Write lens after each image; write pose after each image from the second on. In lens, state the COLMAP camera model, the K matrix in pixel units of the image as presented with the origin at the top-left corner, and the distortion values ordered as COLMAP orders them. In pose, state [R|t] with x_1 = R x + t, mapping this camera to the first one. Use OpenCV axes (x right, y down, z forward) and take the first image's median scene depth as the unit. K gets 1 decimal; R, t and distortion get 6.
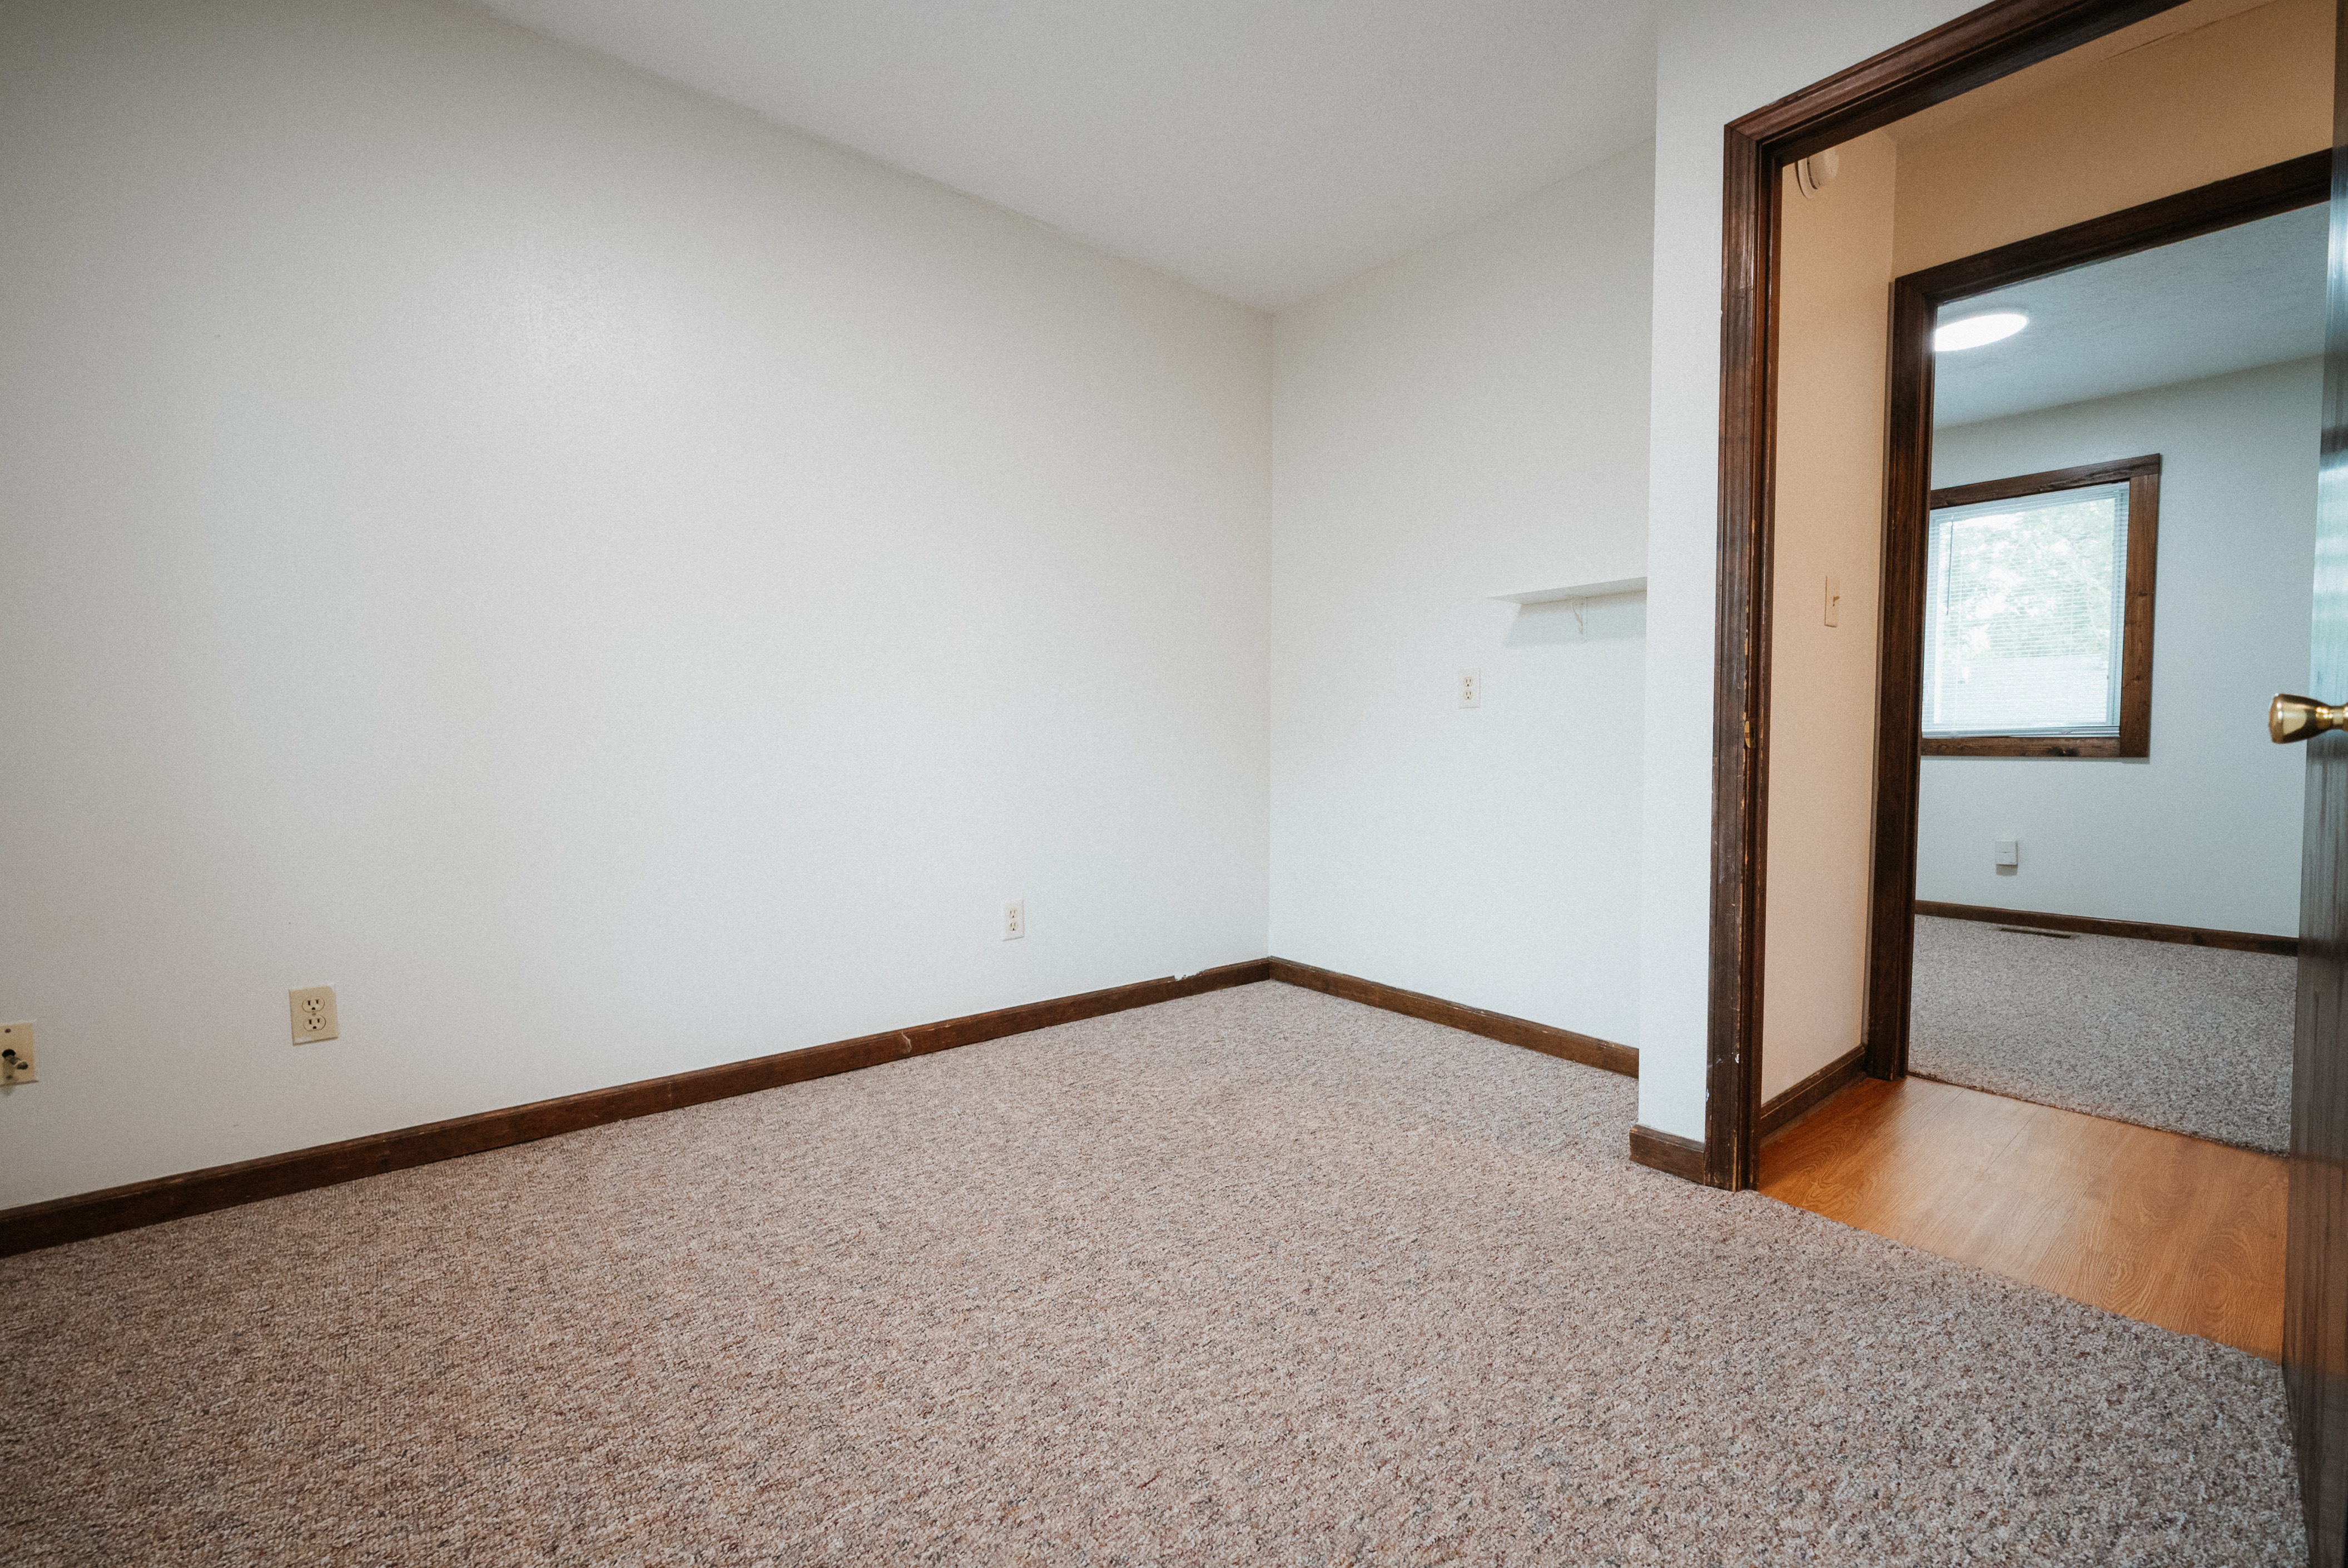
lens RADIAL K [[972.2, 0, 1166.5], [0, 972.2, 785.1], [0, 0, 1]] dist [0.004374, -0.001874]
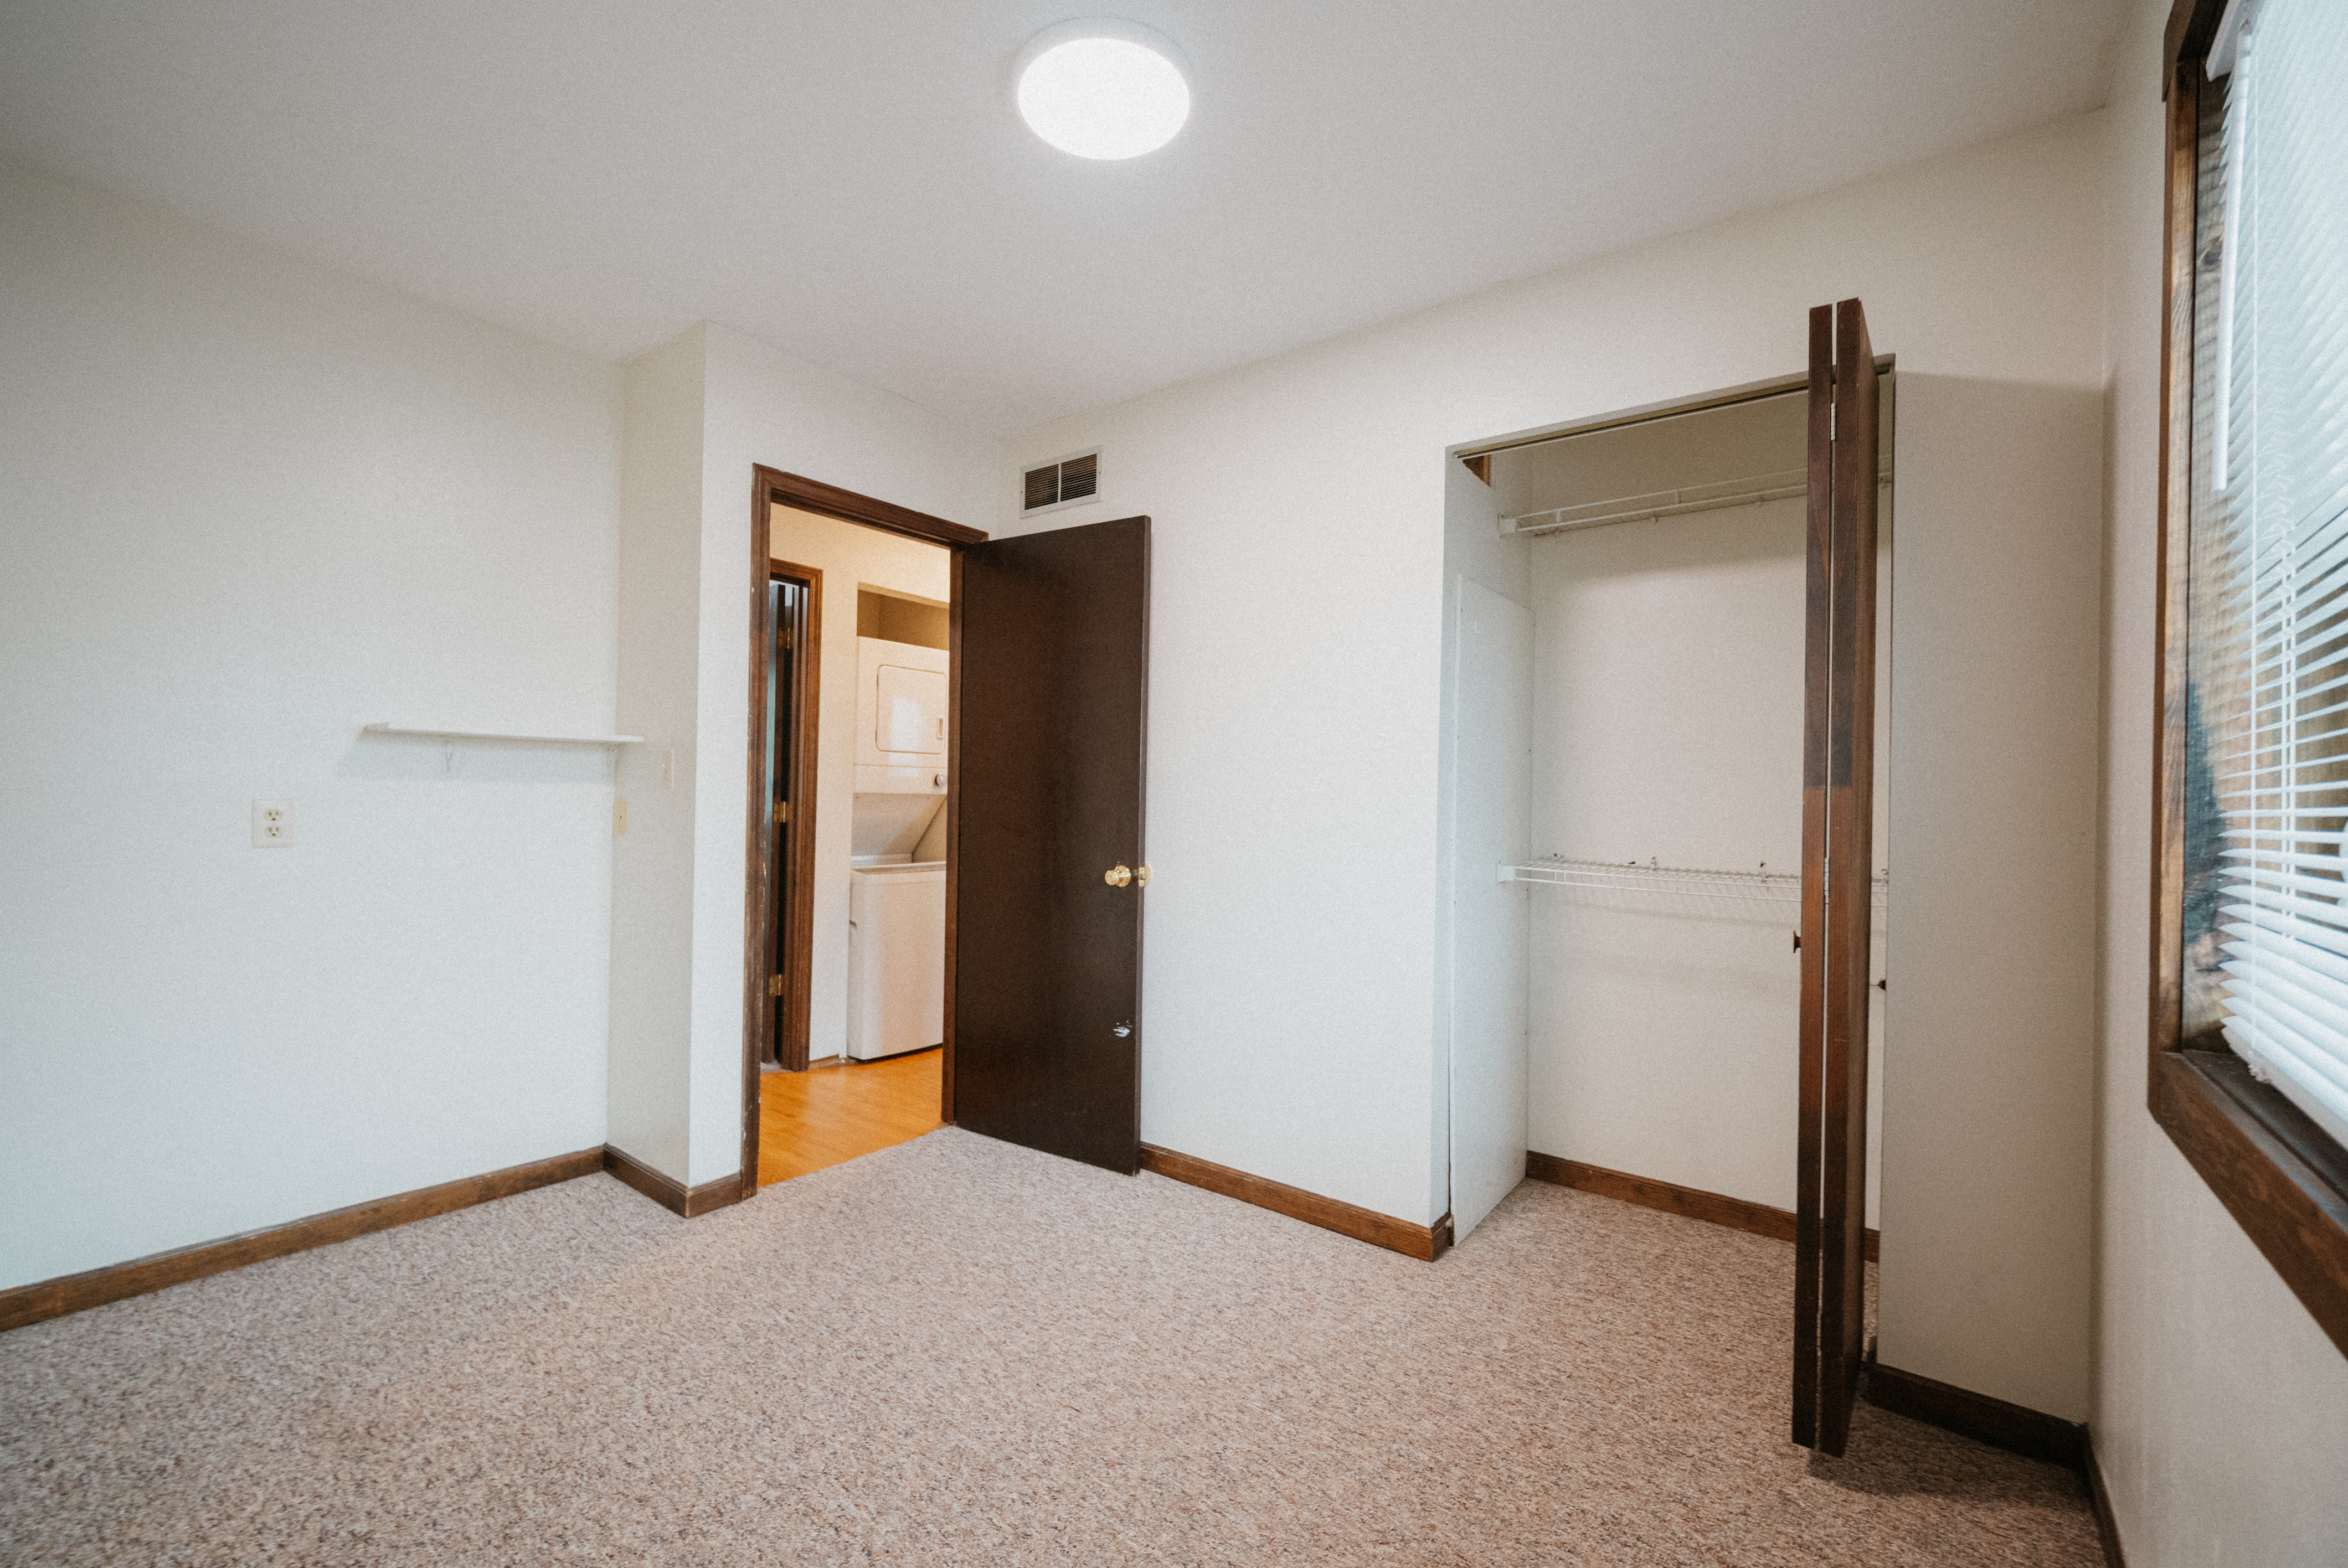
lens RADIAL K [[972.2, 0, 1163.4], [0, 972.2, 782.2], [0, 0, 1]] dist [0.004374, -0.001874]
pose [[-0.226574, 0.007510, 0.973965, -1.103457], [0.023103, 0.999730, -0.002335, -0.199997], [-0.973720, 0.021973, -0.226686, 0.831457]]
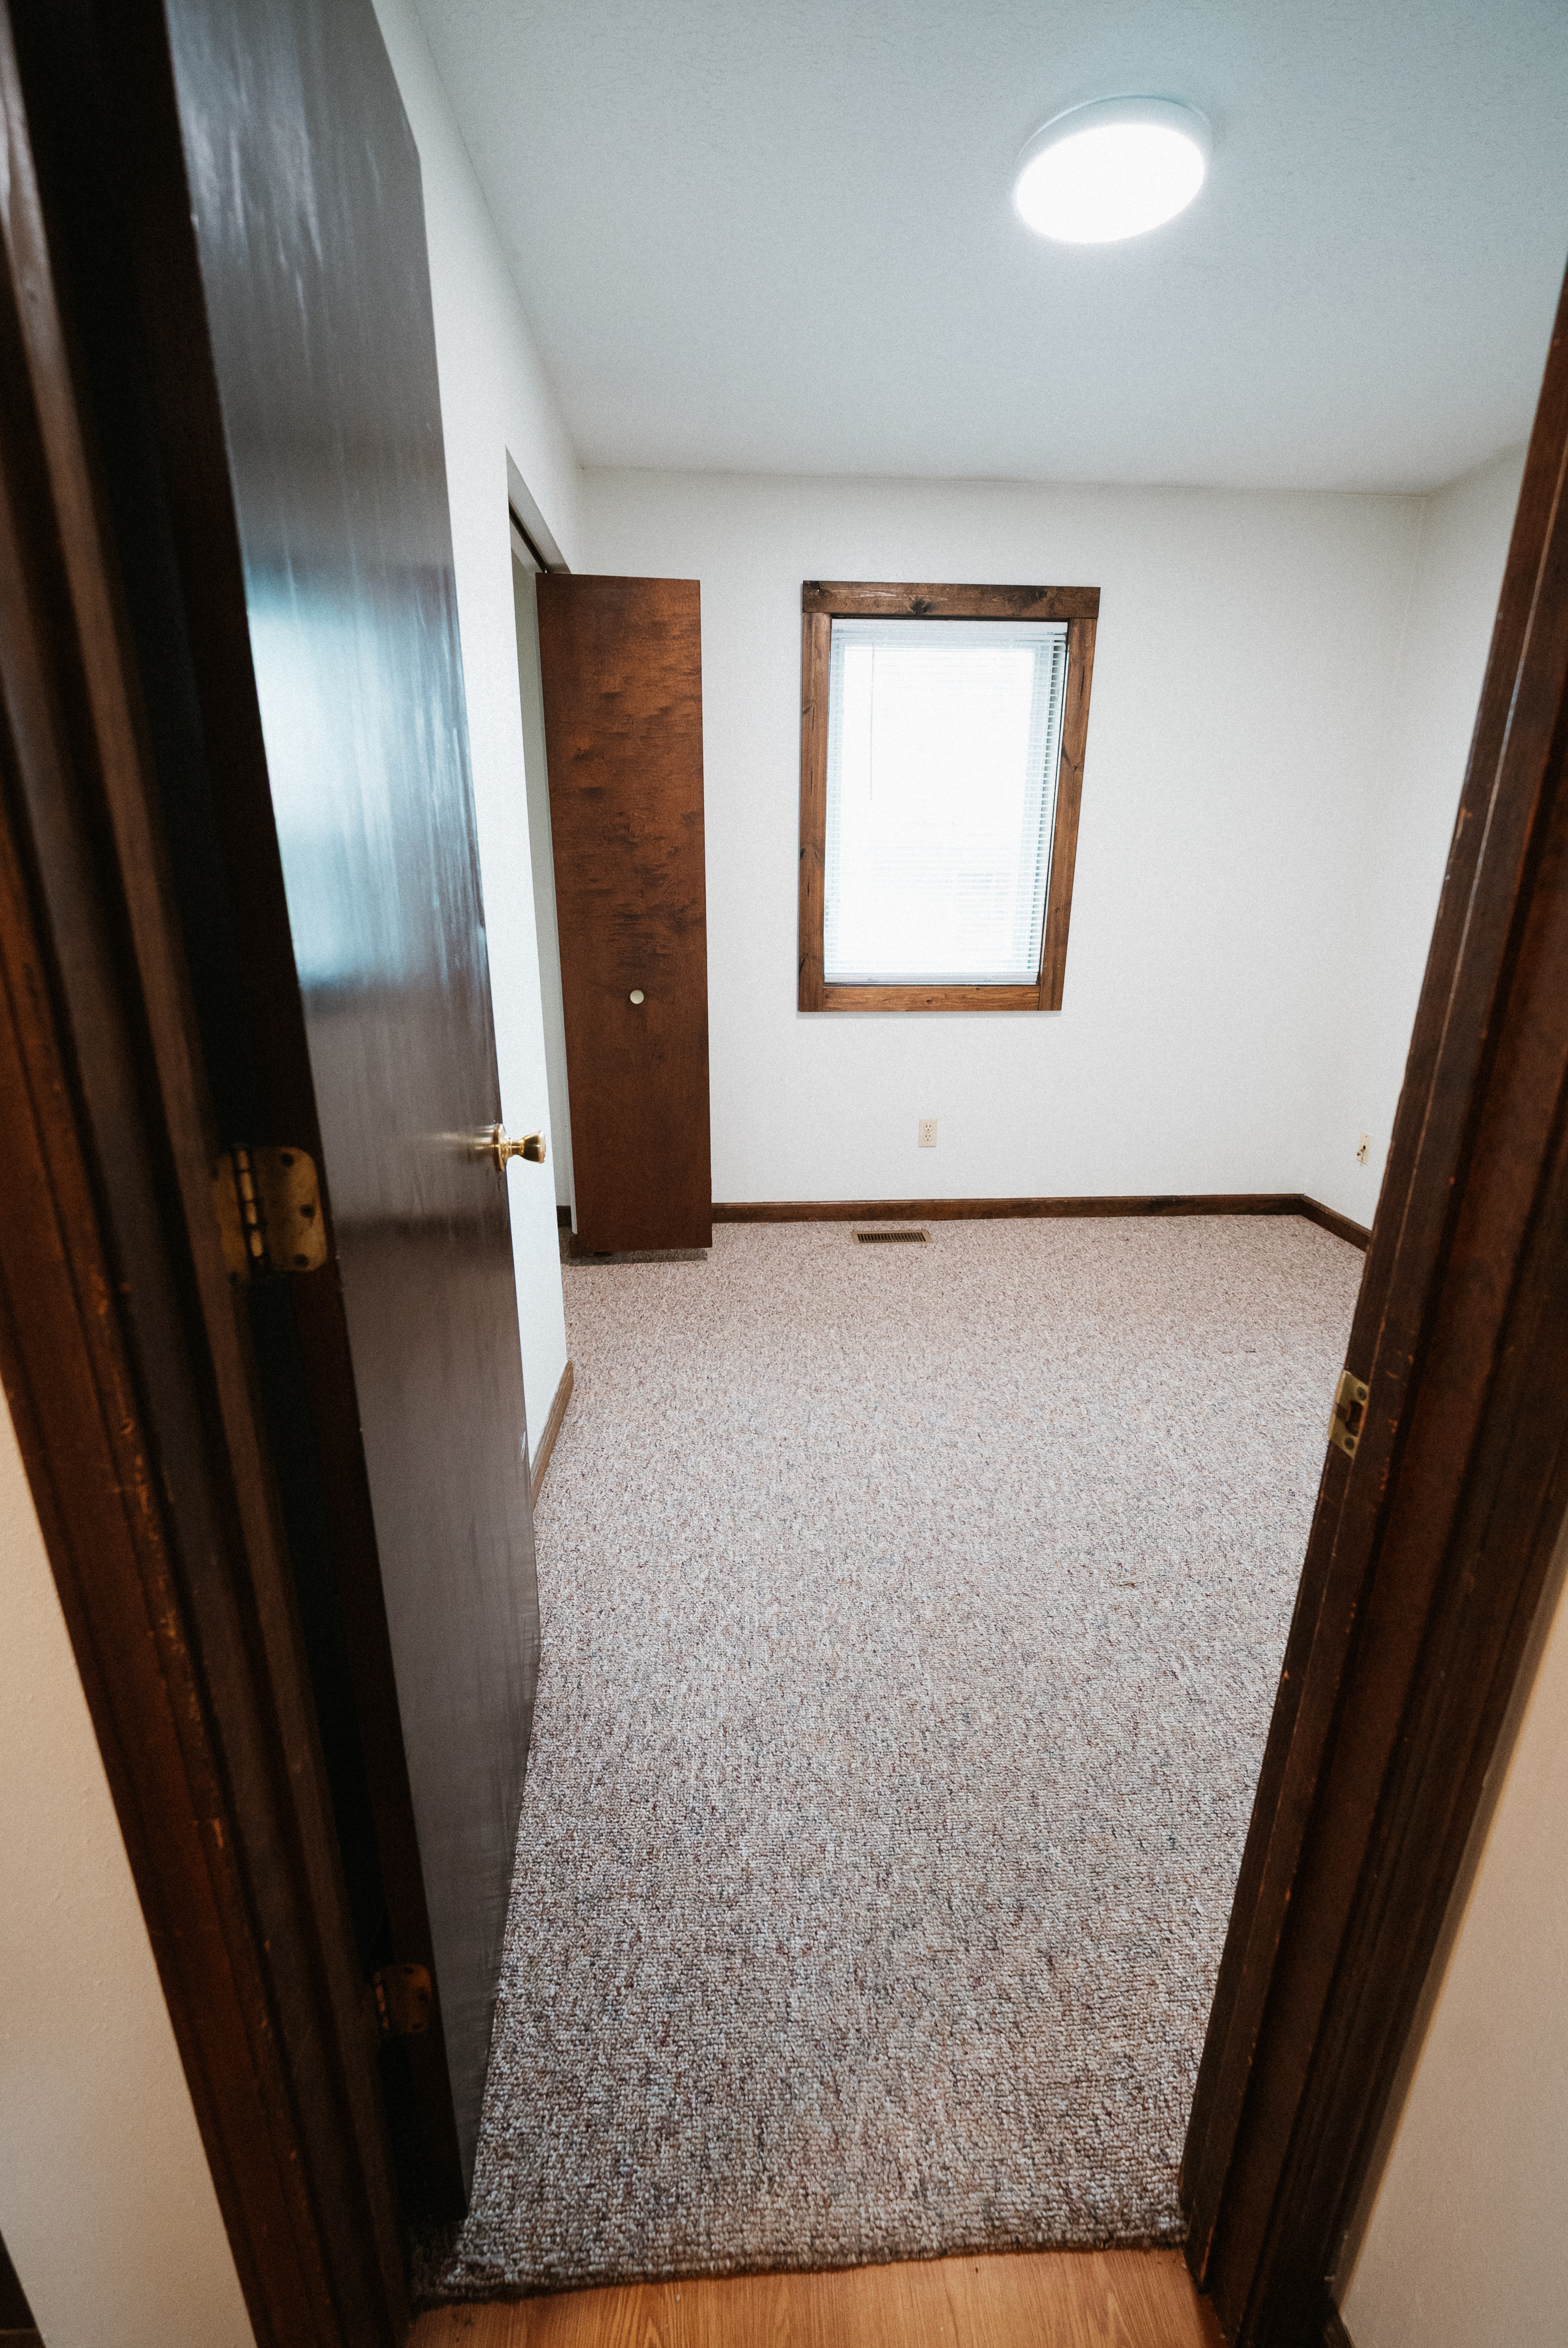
lens RADIAL K [[972.2, 0, 797.3], [0, 972.2, 1174.7], [0, 0, 1]] dist [0.004374, -0.001874]
pose [[-0.575003, 0.239303, -0.782372, 1.111705], [-0.043886, 0.945870, 0.321566, -0.276567], [0.816973, 0.219237, -0.533376, 1.132263]]
